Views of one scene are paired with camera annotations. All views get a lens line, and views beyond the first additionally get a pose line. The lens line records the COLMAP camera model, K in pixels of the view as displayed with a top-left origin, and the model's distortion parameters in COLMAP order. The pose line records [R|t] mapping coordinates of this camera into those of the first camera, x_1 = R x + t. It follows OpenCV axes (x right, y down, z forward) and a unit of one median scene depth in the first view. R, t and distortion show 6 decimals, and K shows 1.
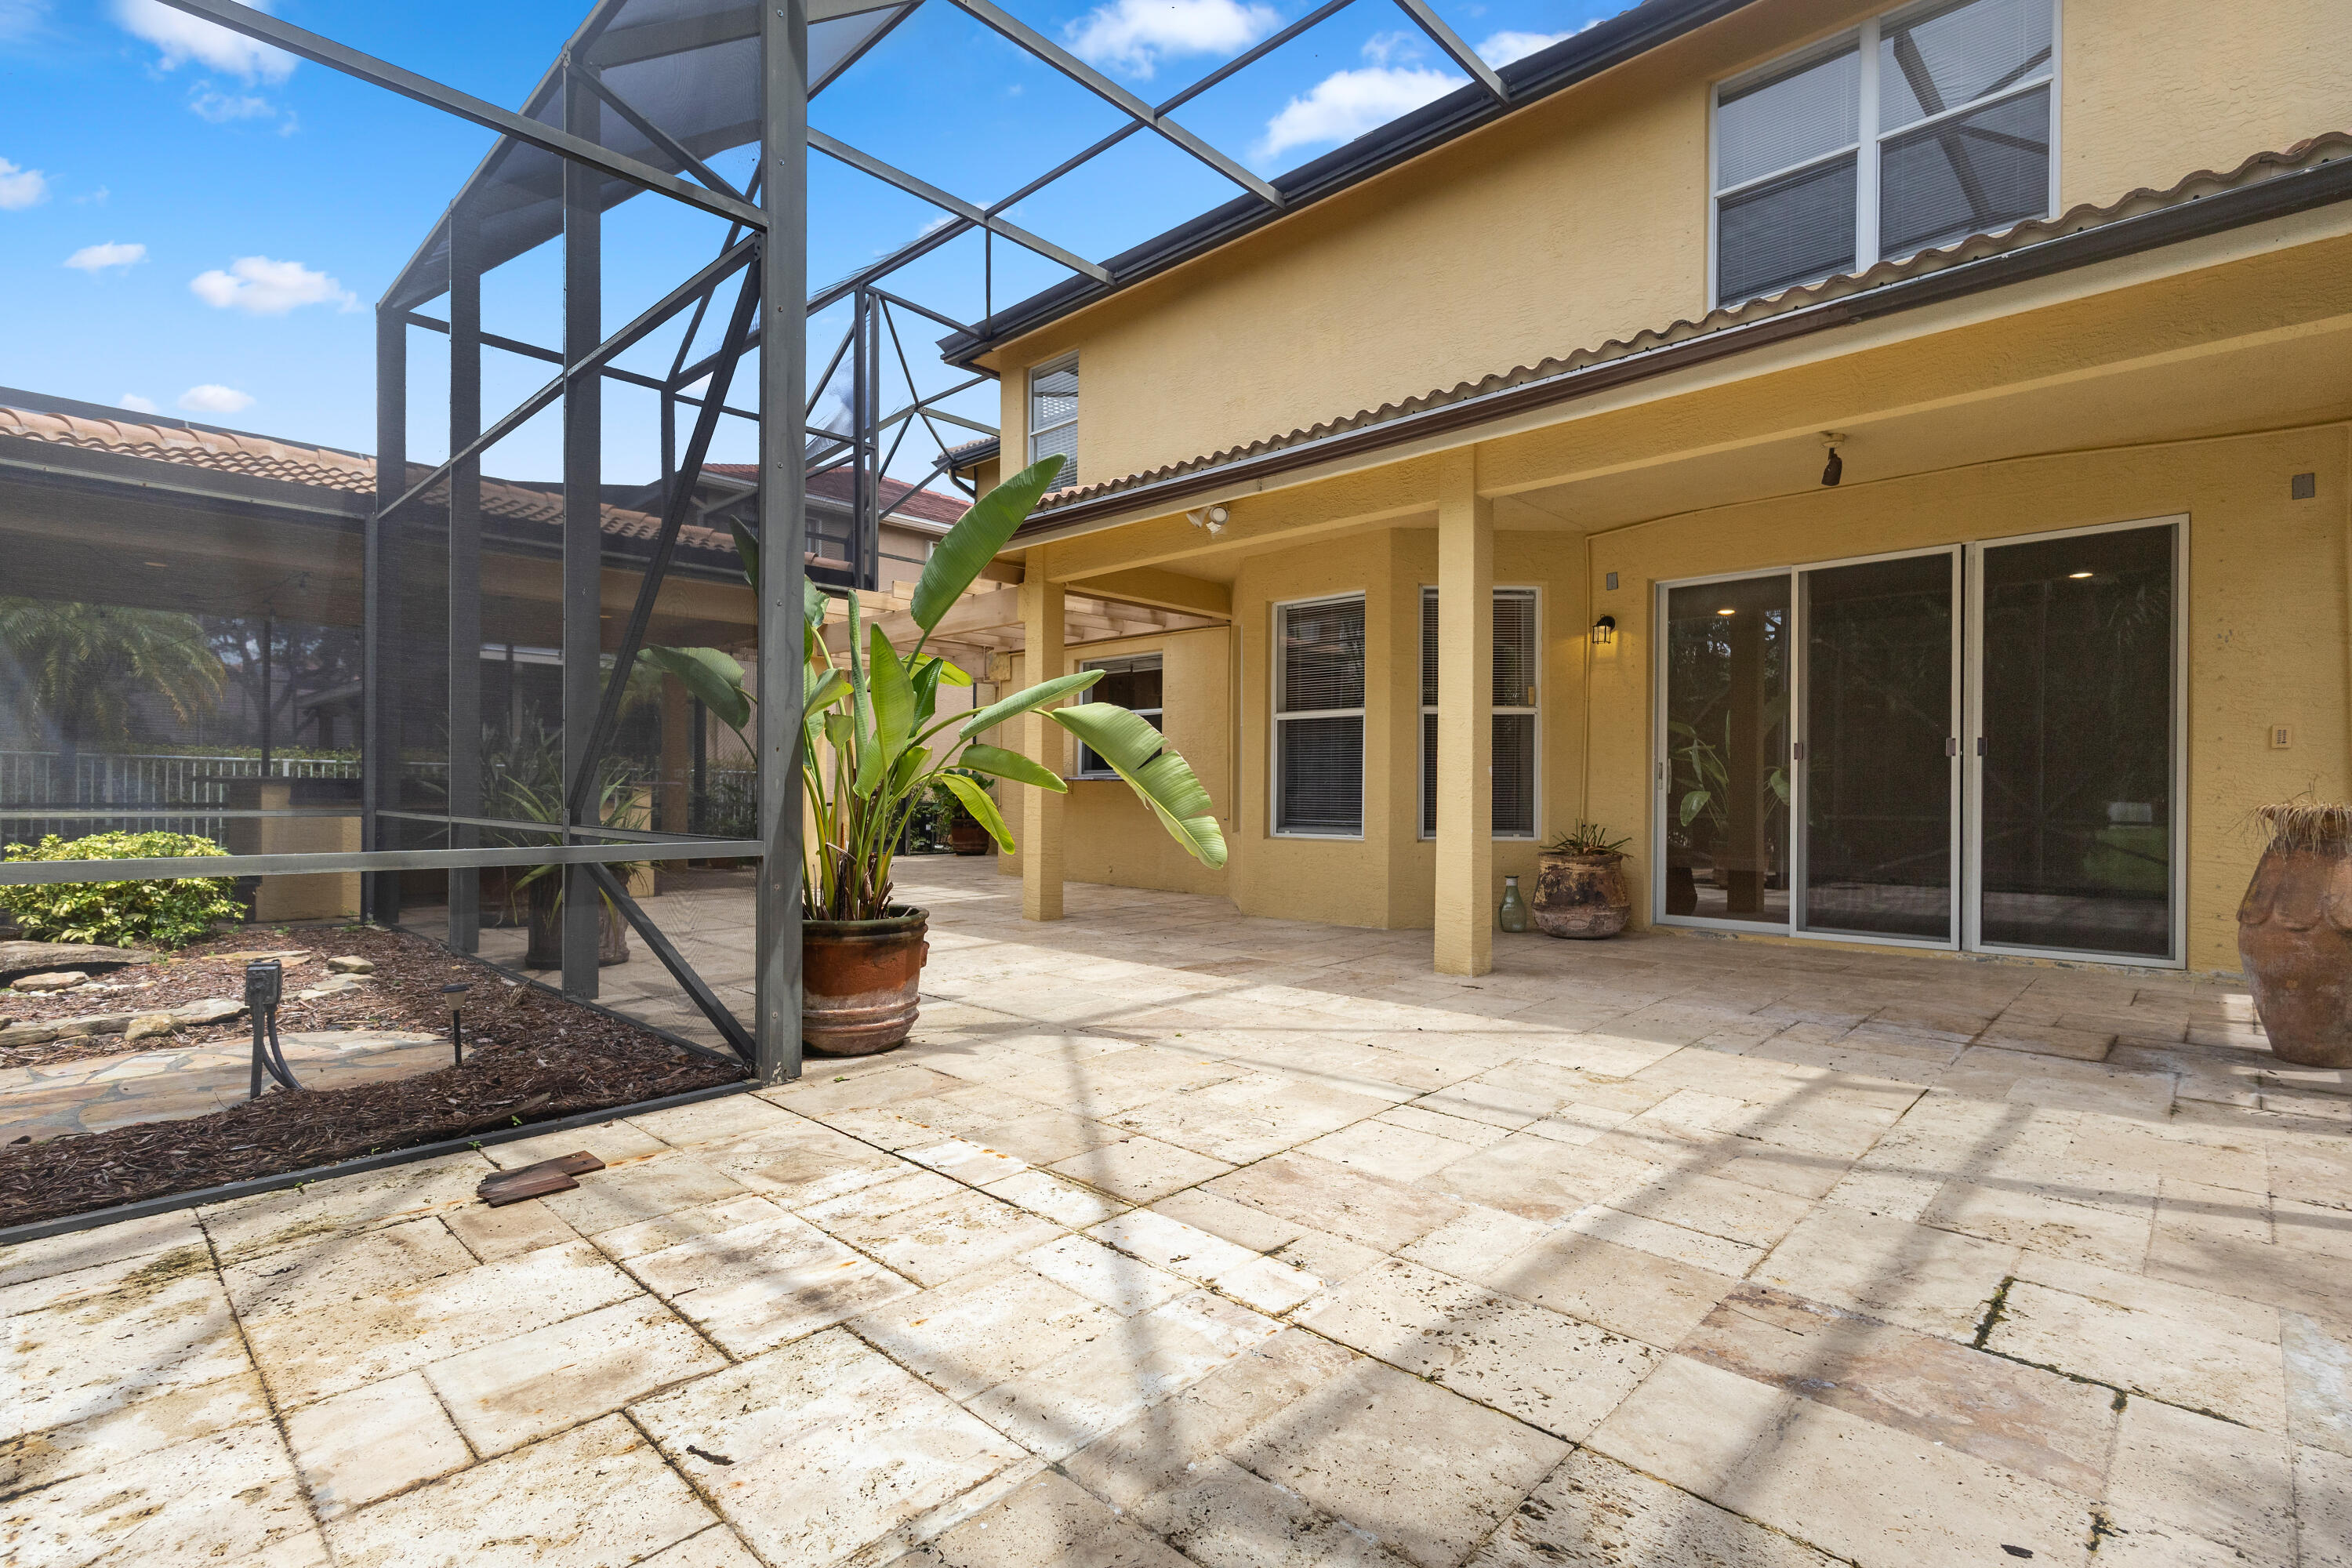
lens RADIAL K [[1083.0, 0, 1173.7], [0, 1083.0, 791.4], [0, 0, 1]] dist [-0.001599, 0.002115]
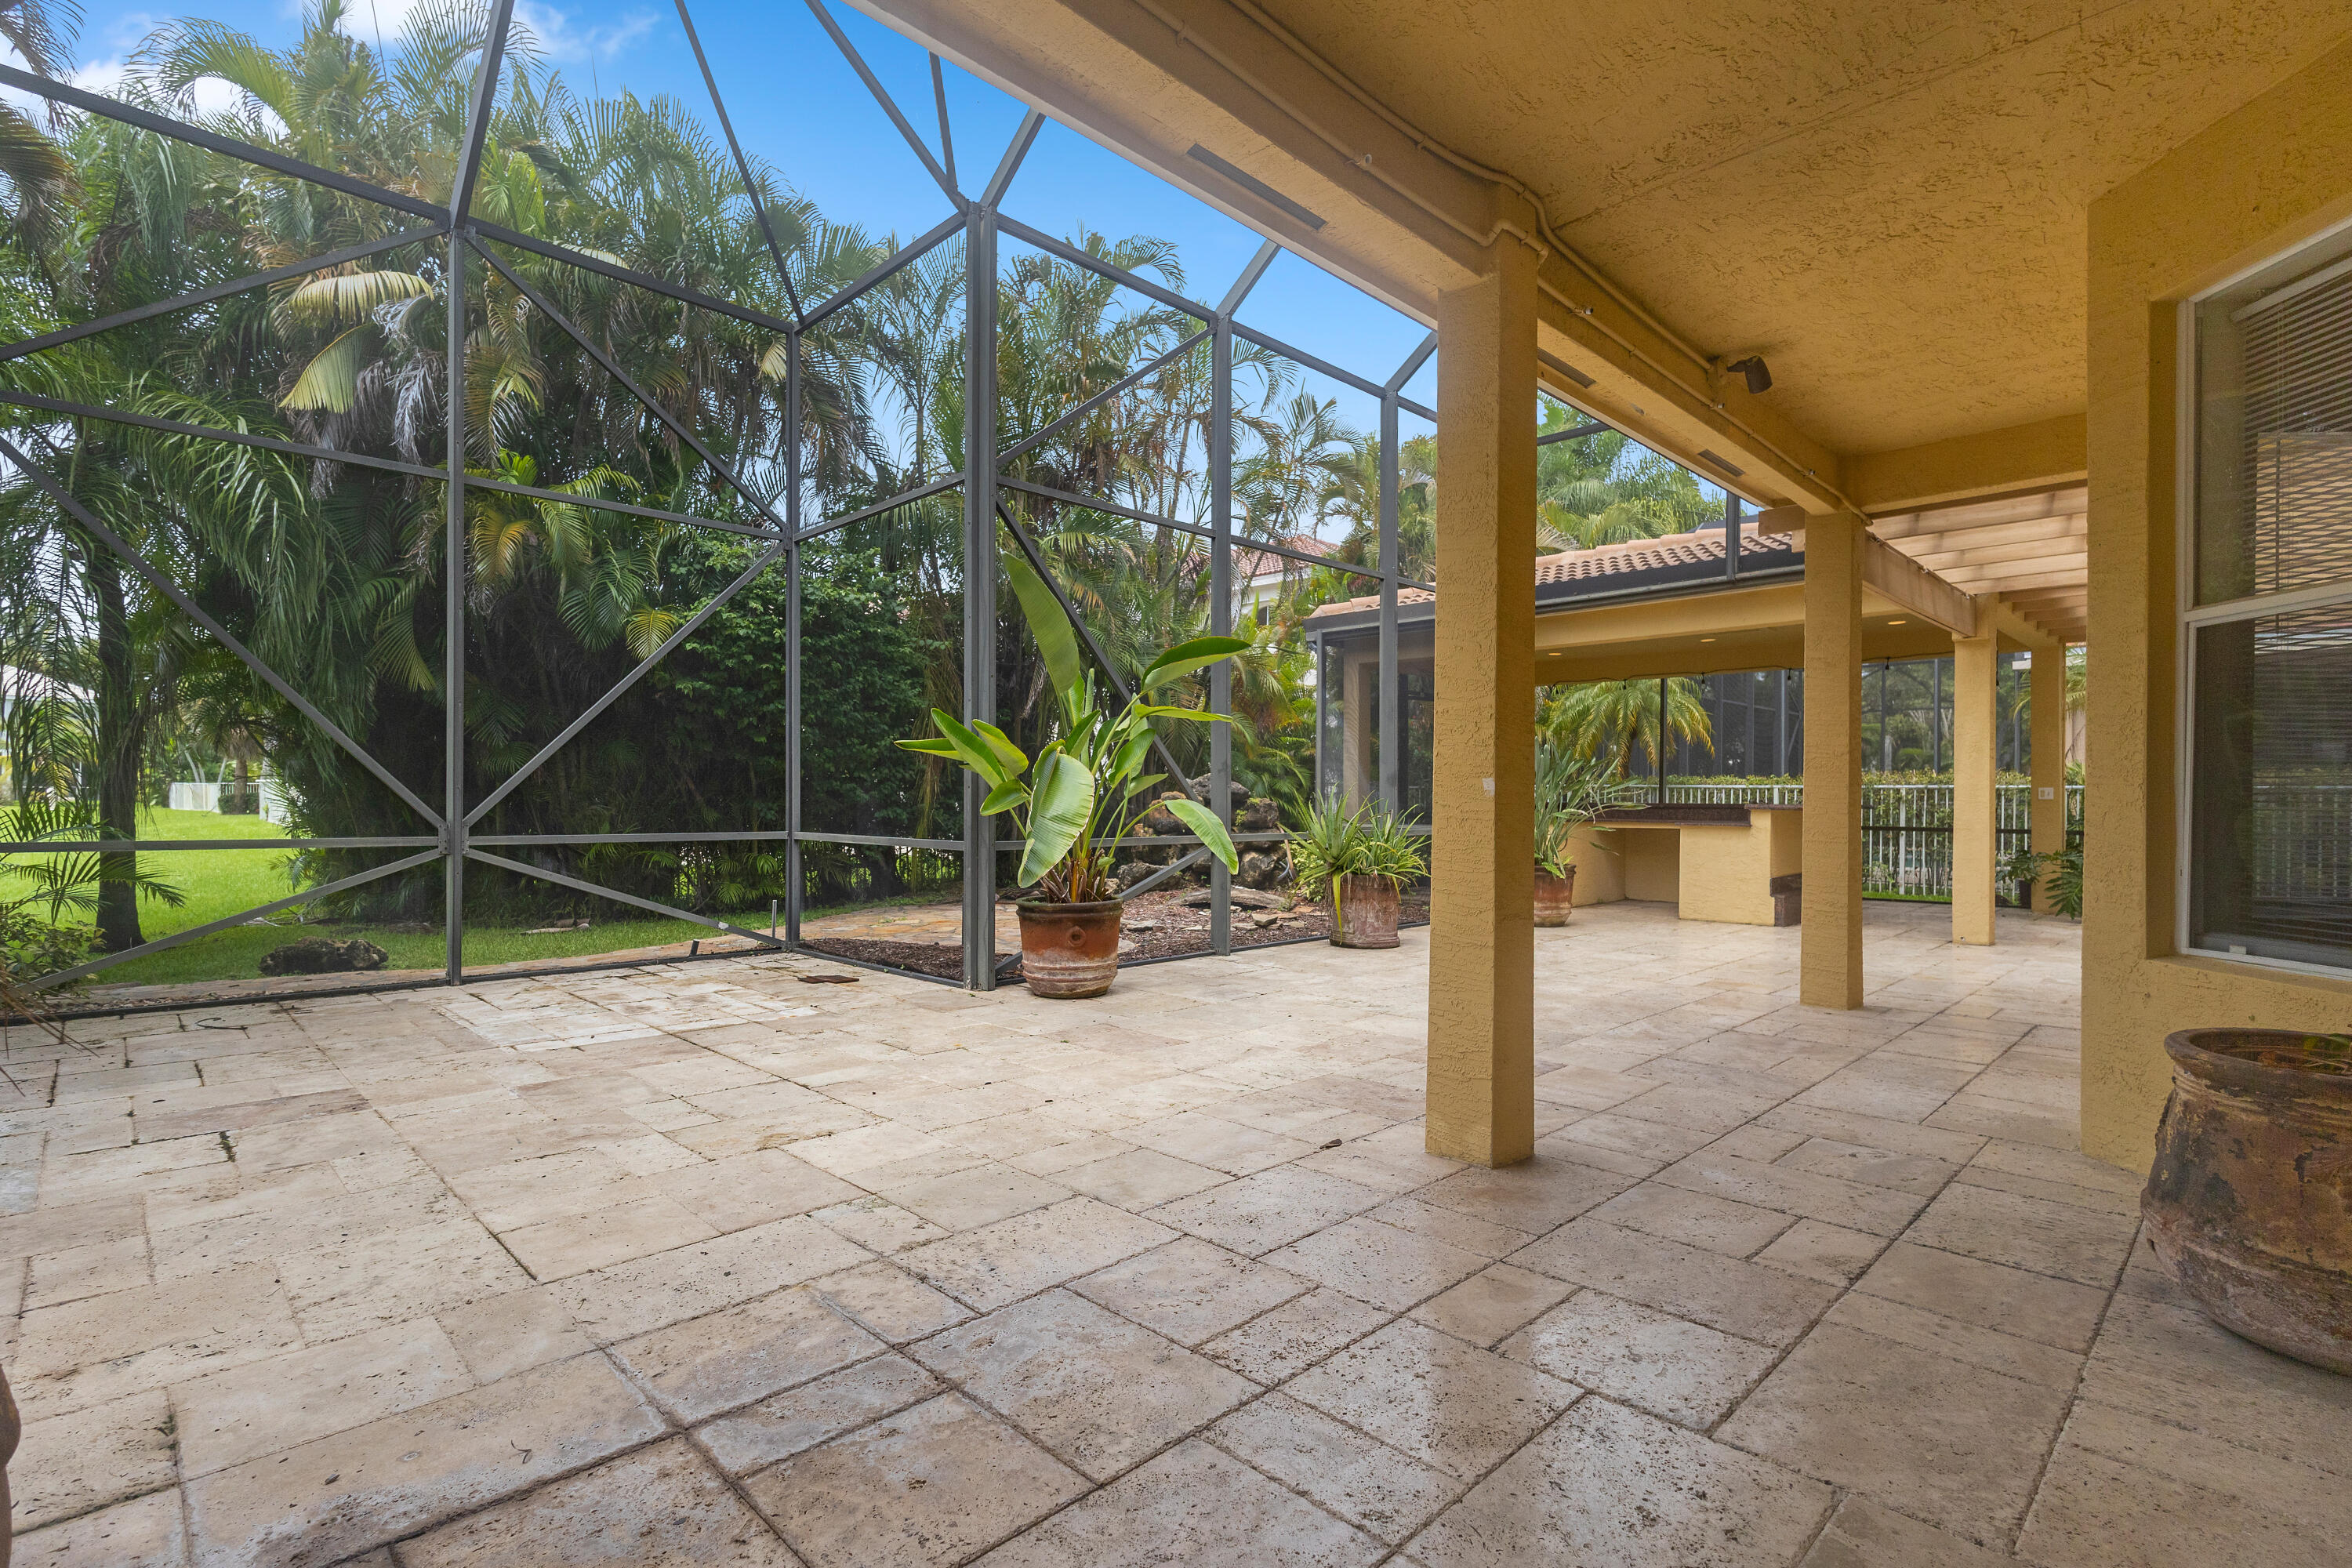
lens RADIAL K [[1083.0, 0, 1175.4], [0, 1083.0, 798.0], [0, 0, 1]] dist [-0.001599, 0.002115]
pose [[-0.011888, -0.001454, -0.999928, 1.619231], [-0.003876, 0.999991, -0.001408, -0.021549], [0.999922, 0.003859, -0.011893, 1.673647]]
